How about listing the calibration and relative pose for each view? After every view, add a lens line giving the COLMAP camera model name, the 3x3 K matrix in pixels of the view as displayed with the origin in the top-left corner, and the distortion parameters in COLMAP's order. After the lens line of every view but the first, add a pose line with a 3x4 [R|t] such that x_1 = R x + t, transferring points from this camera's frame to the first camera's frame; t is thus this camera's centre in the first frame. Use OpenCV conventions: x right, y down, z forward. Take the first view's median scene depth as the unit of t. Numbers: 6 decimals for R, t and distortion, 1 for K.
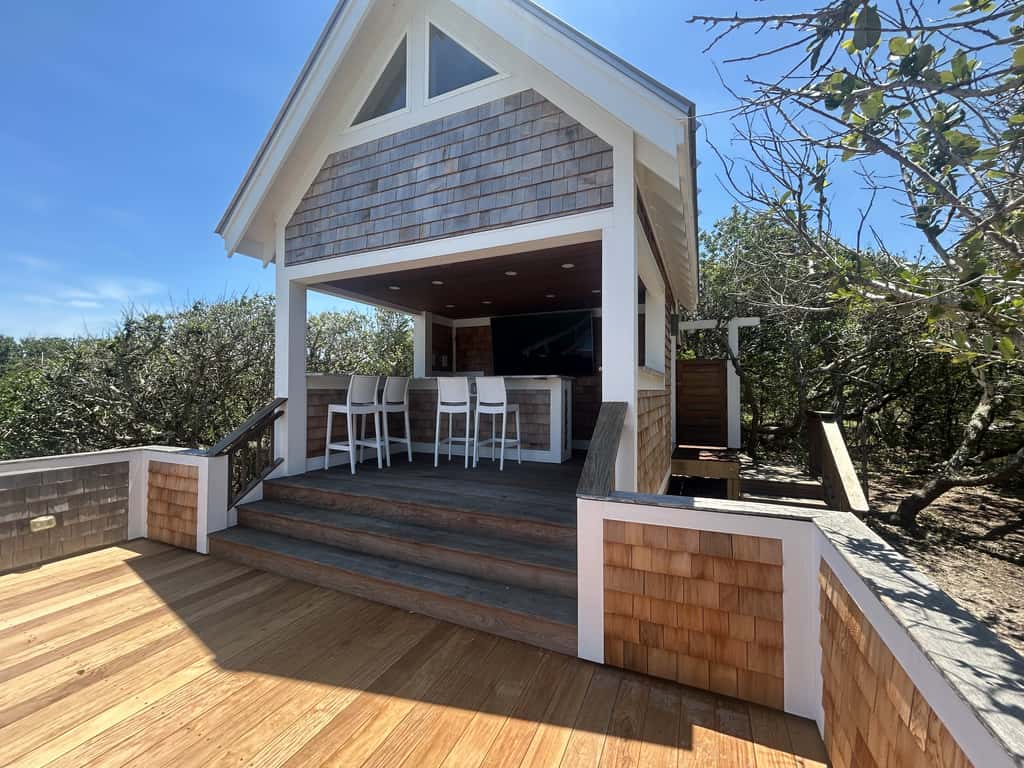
lens RADIAL K [[408.8, 0, 506.3], [0, 408.8, 382.6], [0, 0, 1]] dist [0.002893, 0.000072]
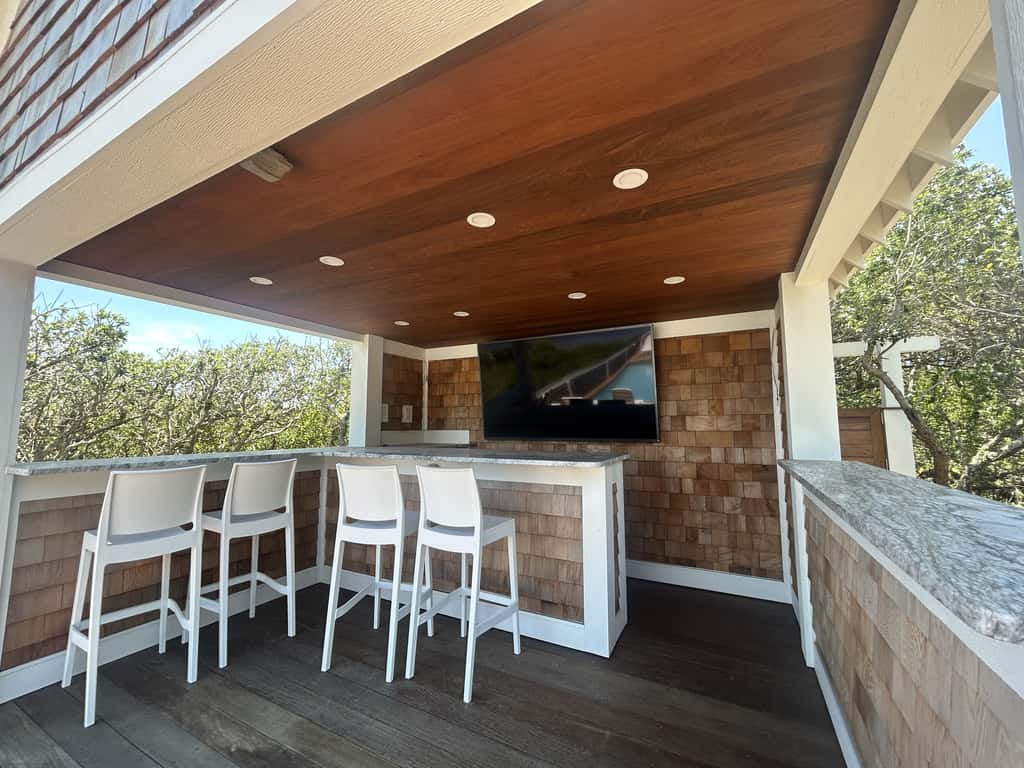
lens RADIAL K [[408.8, 0, 508.0], [0, 408.8, 385.8], [0, 0, 1]] dist [0.002893, 0.000072]
pose [[0.998787, -0.009961, -0.048218, 0.047285], [0.006087, 0.996790, -0.079826, -0.061451], [0.048858, 0.079436, 0.995642, 0.519196]]
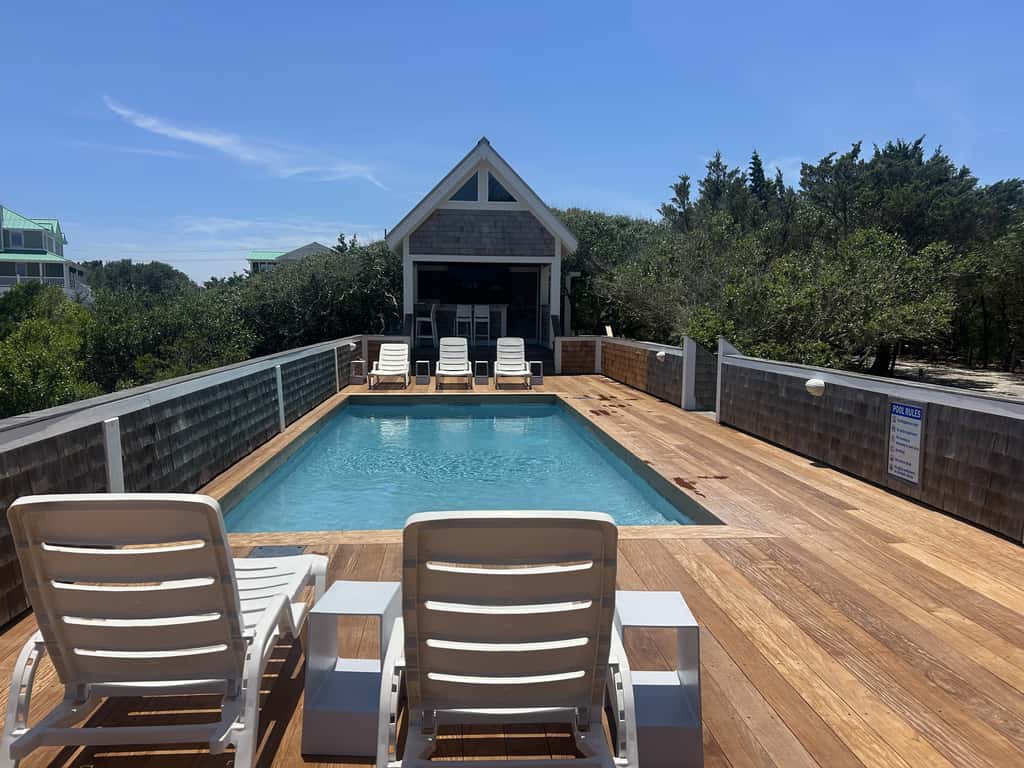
lens RADIAL K [[767.1, 0, 512.8], [0, 767.1, 387.6], [0, 0, 1]] dist [0.006755, -0.017957]
pose [[0.869221, -0.041683, 0.492663, -1.801491], [-0.014757, 0.993809, 0.110120, -0.027254], [-0.494203, -0.102989, 0.863225, -2.473130]]
